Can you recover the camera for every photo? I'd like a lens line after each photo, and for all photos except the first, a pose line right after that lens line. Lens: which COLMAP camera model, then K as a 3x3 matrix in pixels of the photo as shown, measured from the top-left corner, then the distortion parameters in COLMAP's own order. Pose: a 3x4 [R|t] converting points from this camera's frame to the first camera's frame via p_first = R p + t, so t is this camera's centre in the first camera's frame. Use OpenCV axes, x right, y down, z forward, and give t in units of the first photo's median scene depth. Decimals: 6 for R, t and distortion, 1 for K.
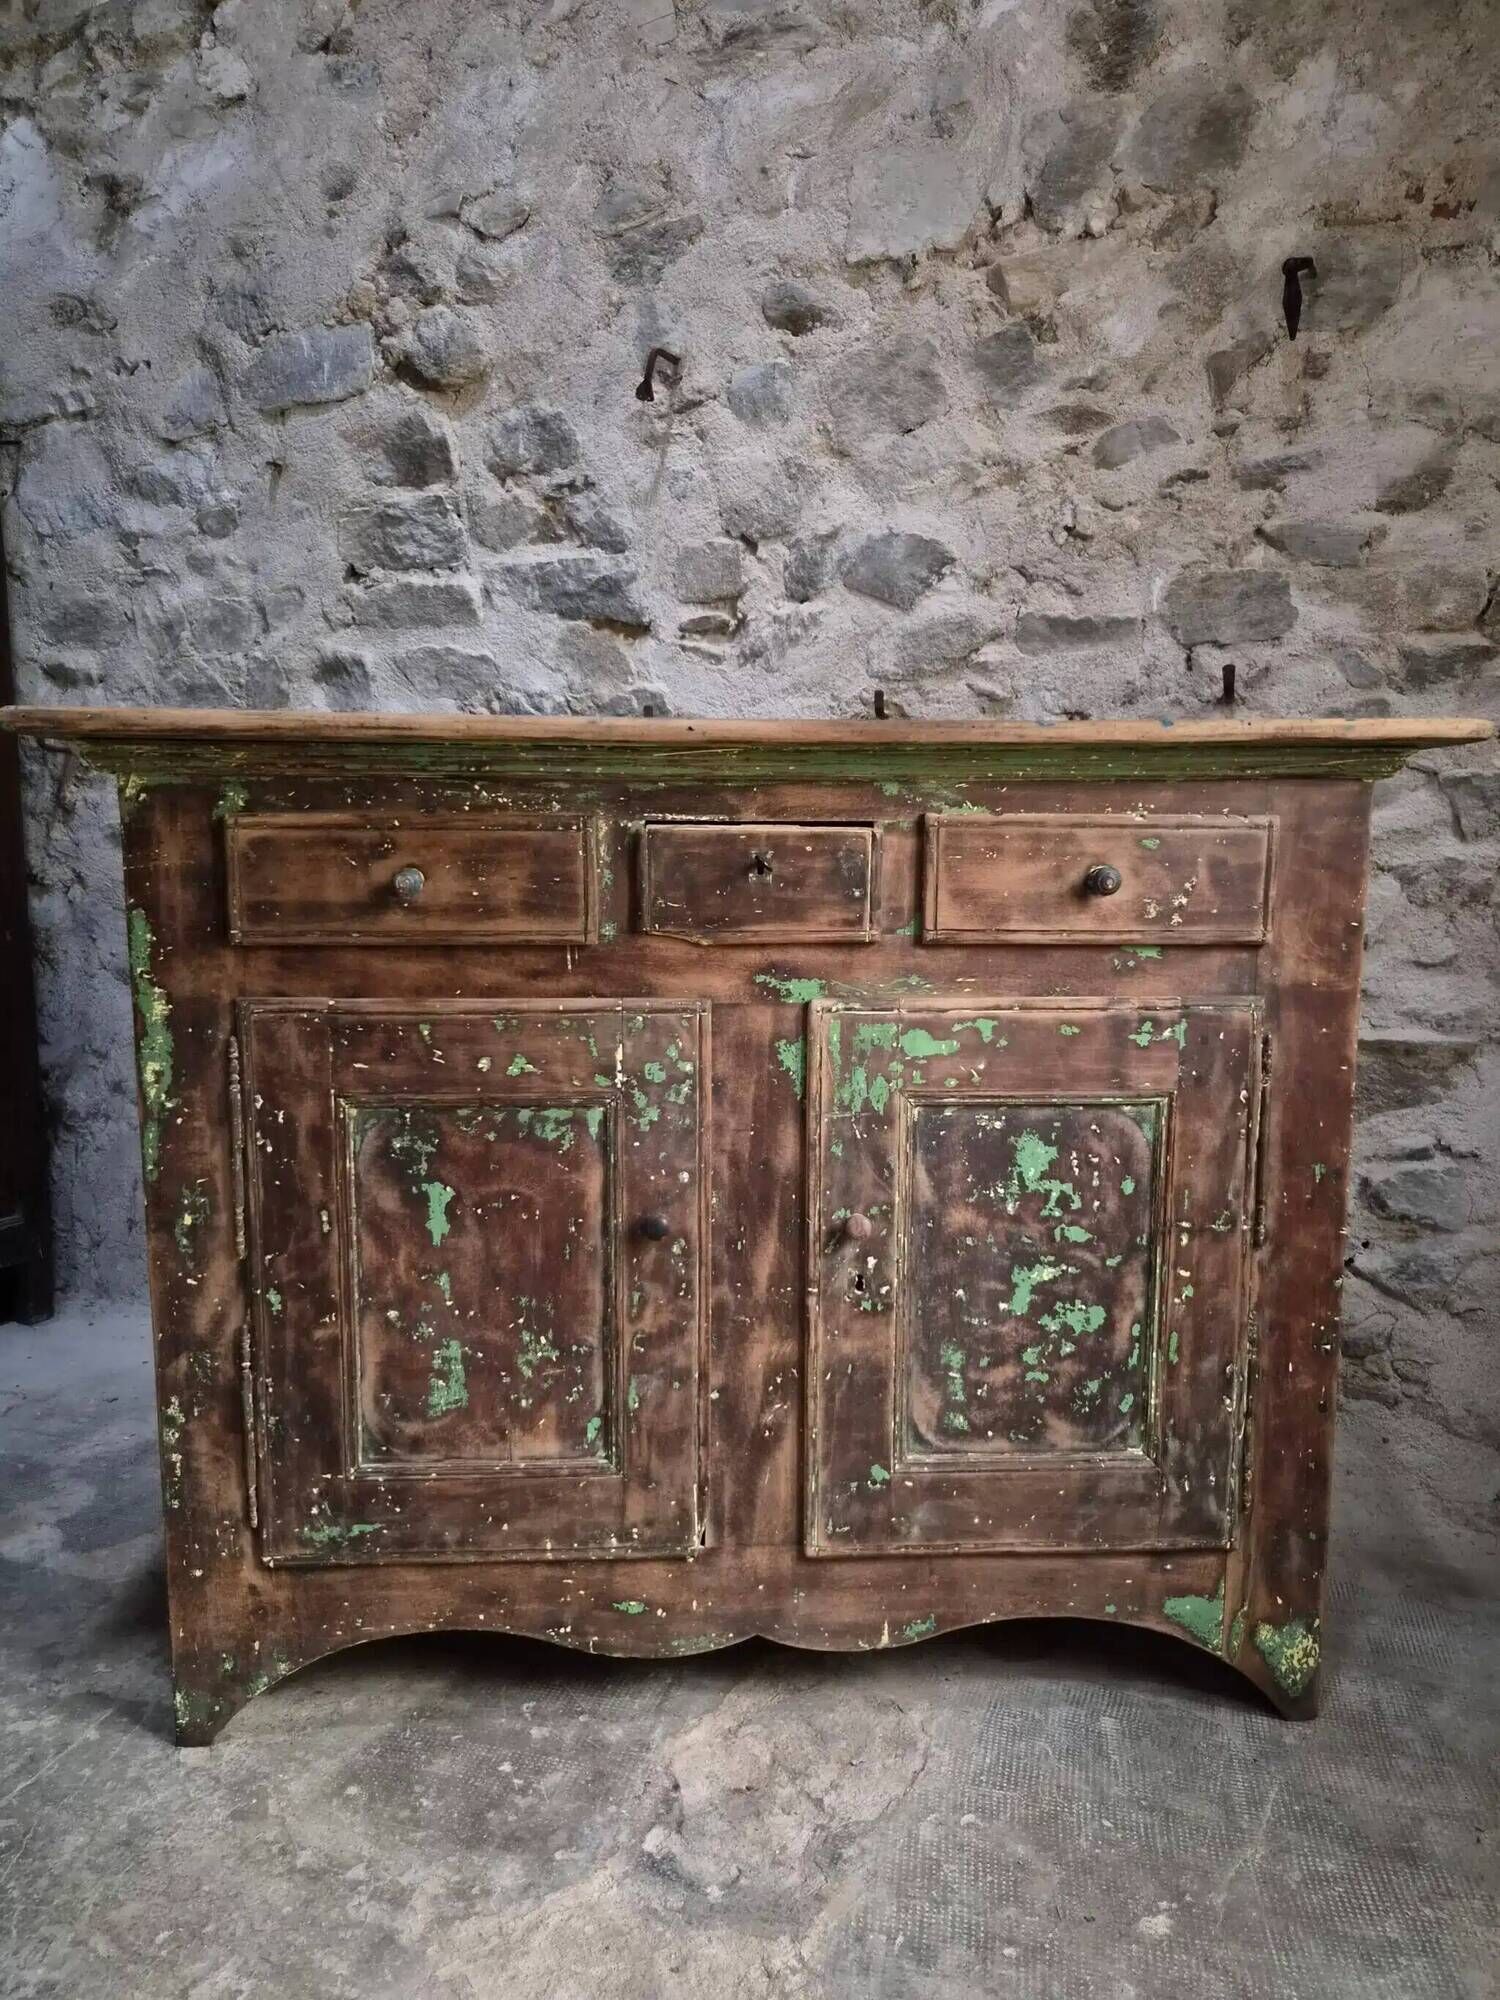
lens RADIAL K [[1355.4, 0, 746.8], [0, 1355.4, 1022.4], [0, 0, 1]] dist [0.056238, -0.047837]
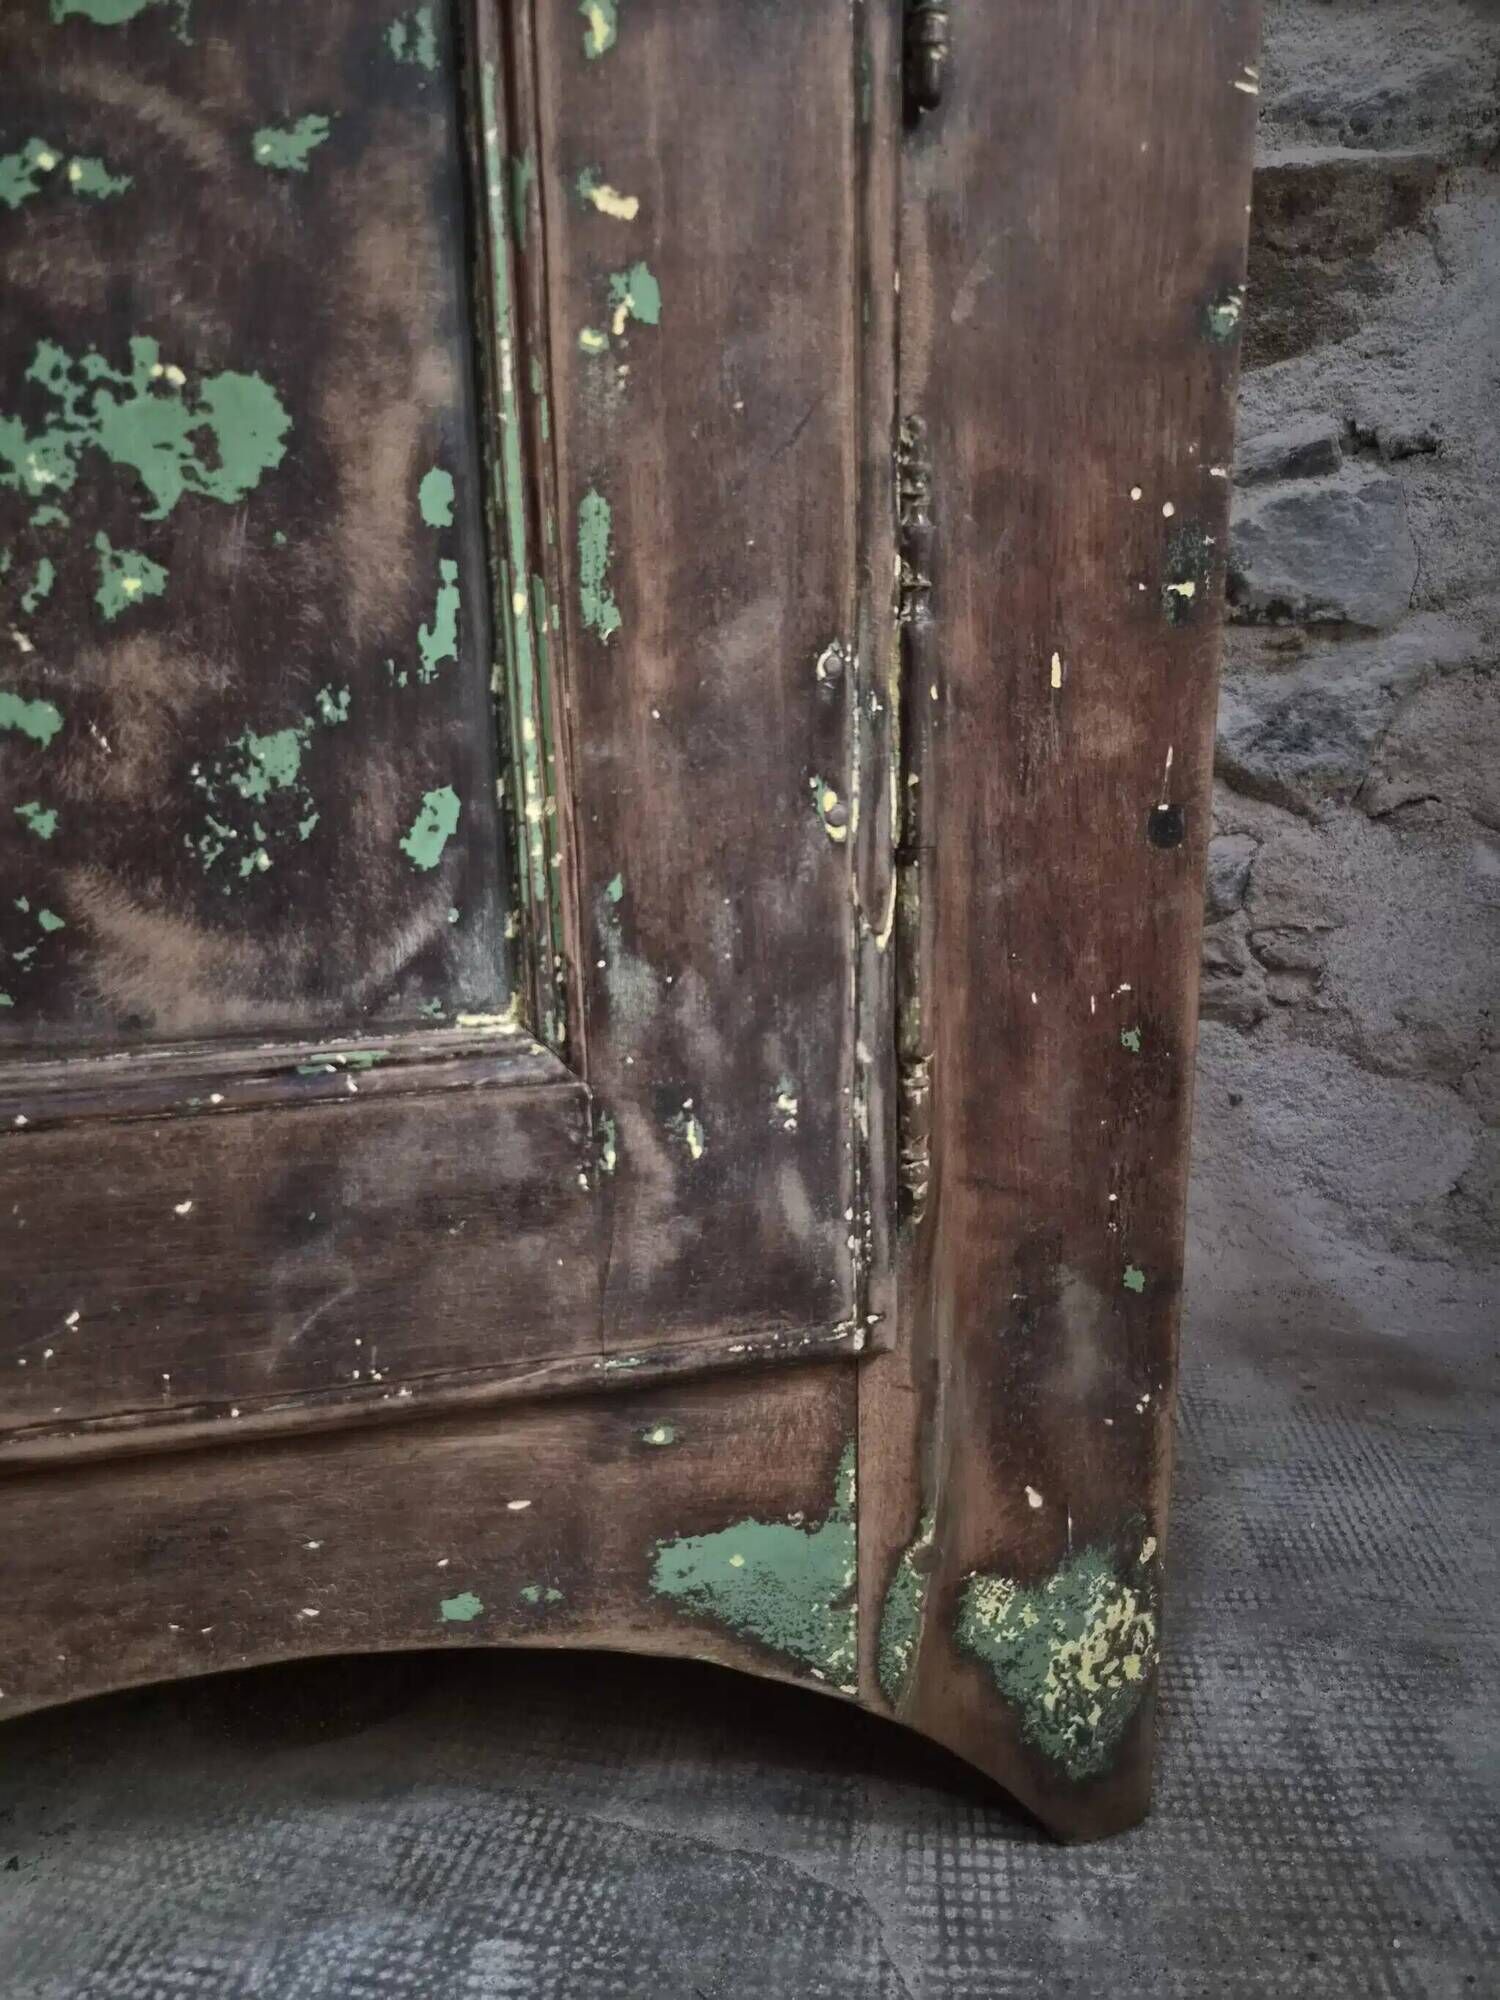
lens RADIAL K [[1355.4, 0, 763.2], [0, 1355.4, 1018.8], [0, 0, 1]] dist [0.056238, -0.047837]
pose [[0.983865, -0.063998, 0.167077, 0.226474], [0.047848, 0.993940, 0.098962, 0.224908], [-0.172398, -0.089370, 0.980965, 0.575938]]
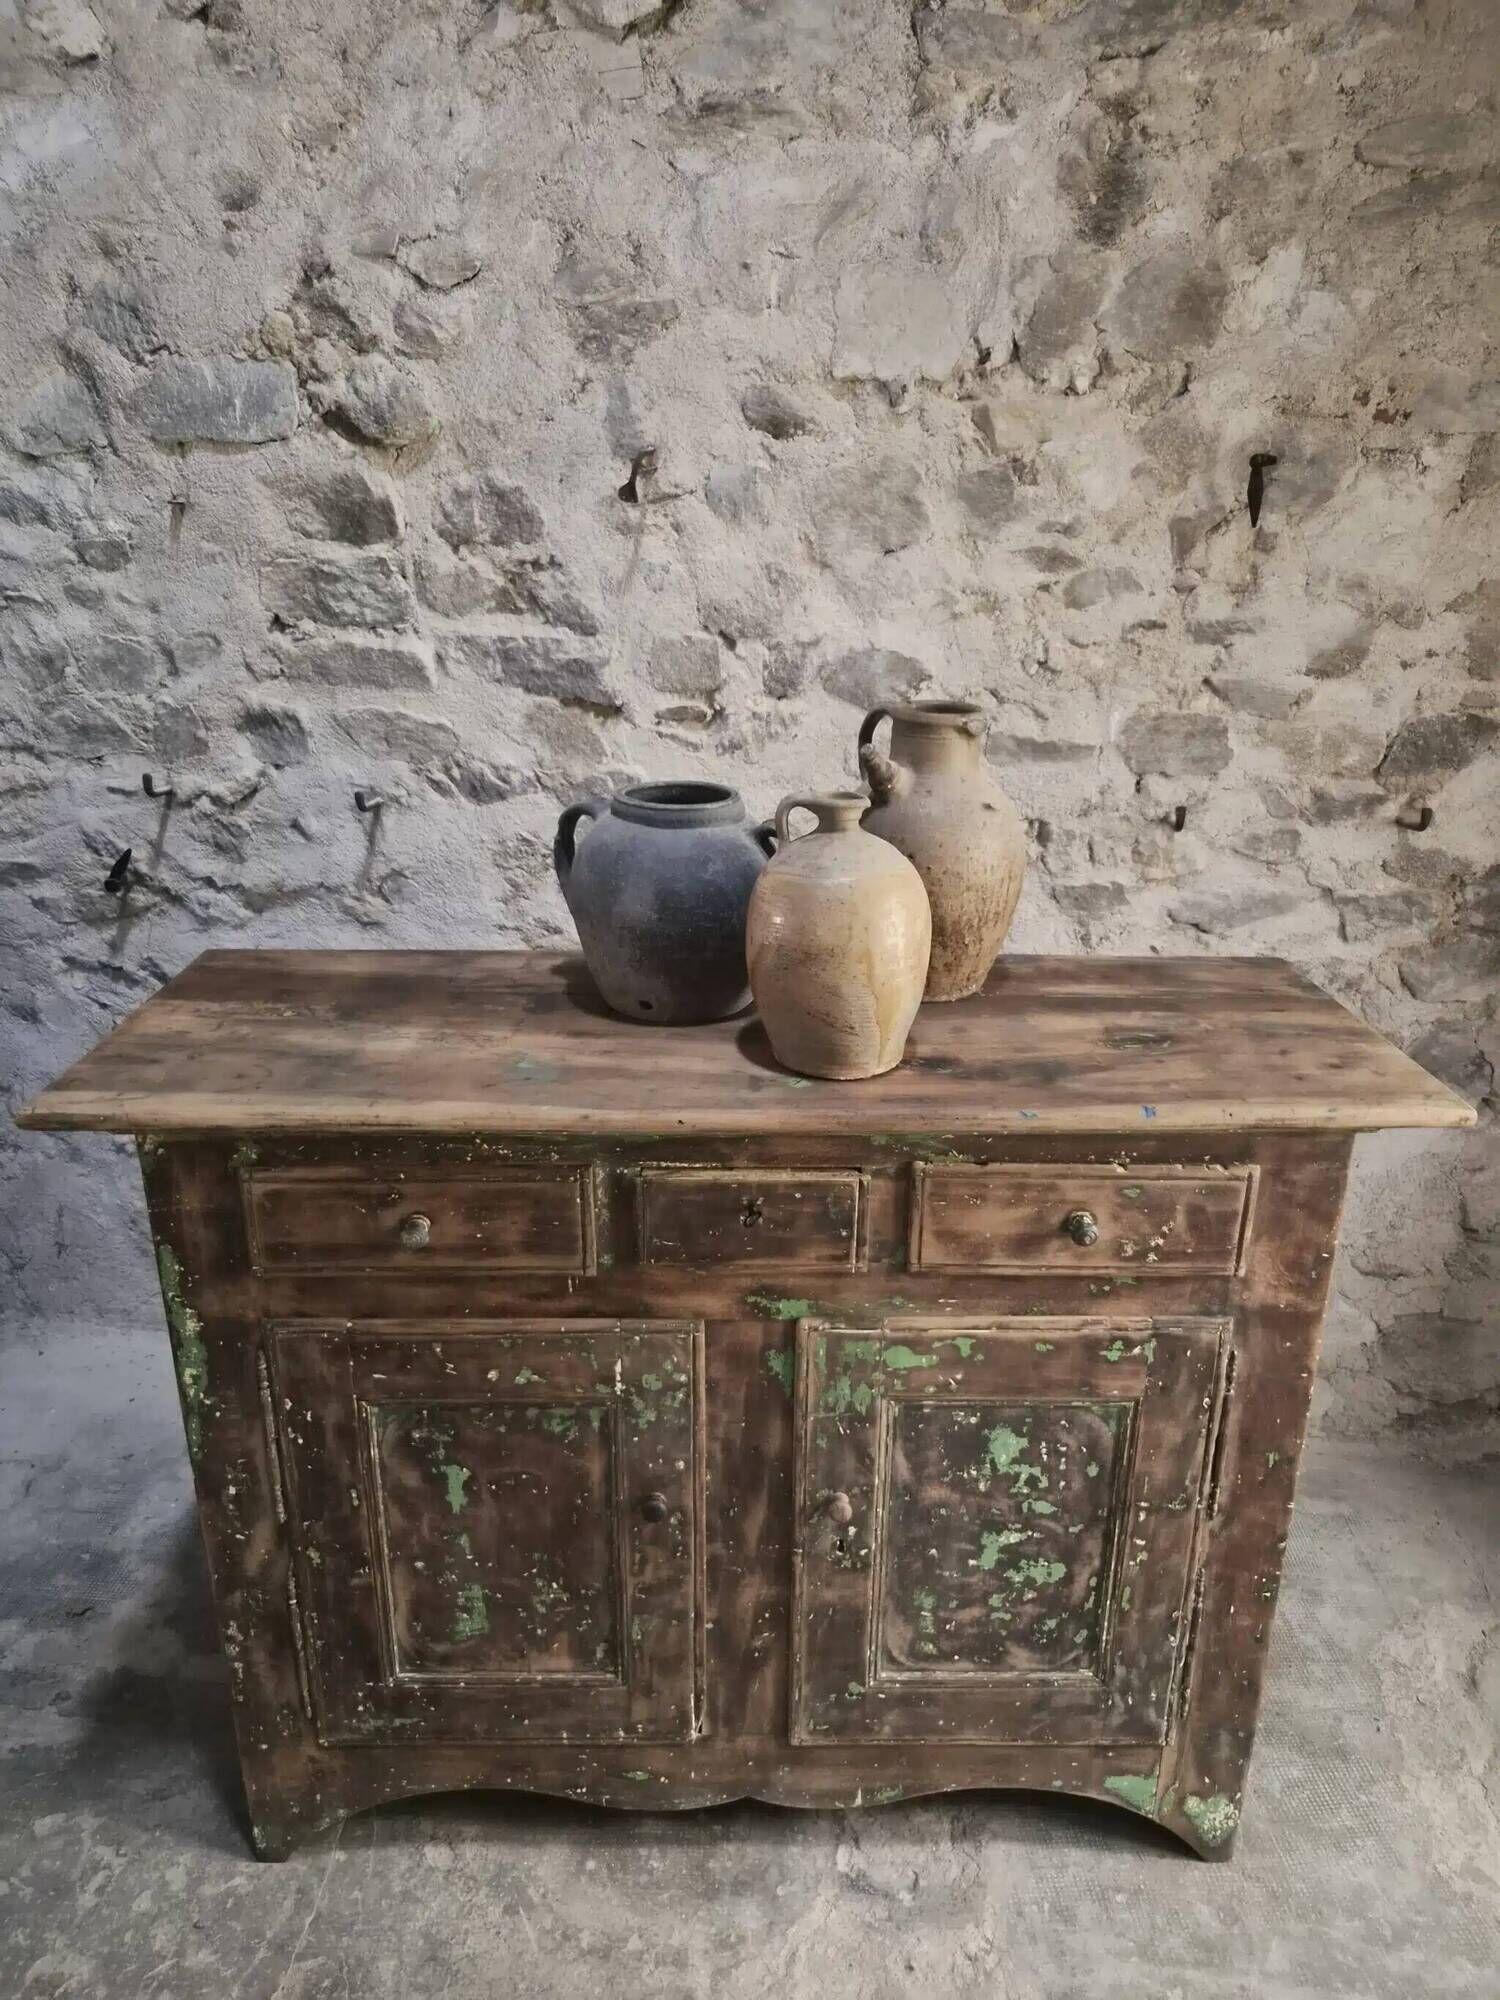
lens RADIAL K [[1355.4, 0, 758.4], [0, 1355.4, 1015.8], [0, 0, 1]] dist [0.056238, -0.047837]
pose [[0.967204, -0.081928, 0.240426, -0.279608], [0.026866, 0.974240, 0.223906, -0.346100], [-0.252577, -0.210103, 0.944490, -0.038959]]
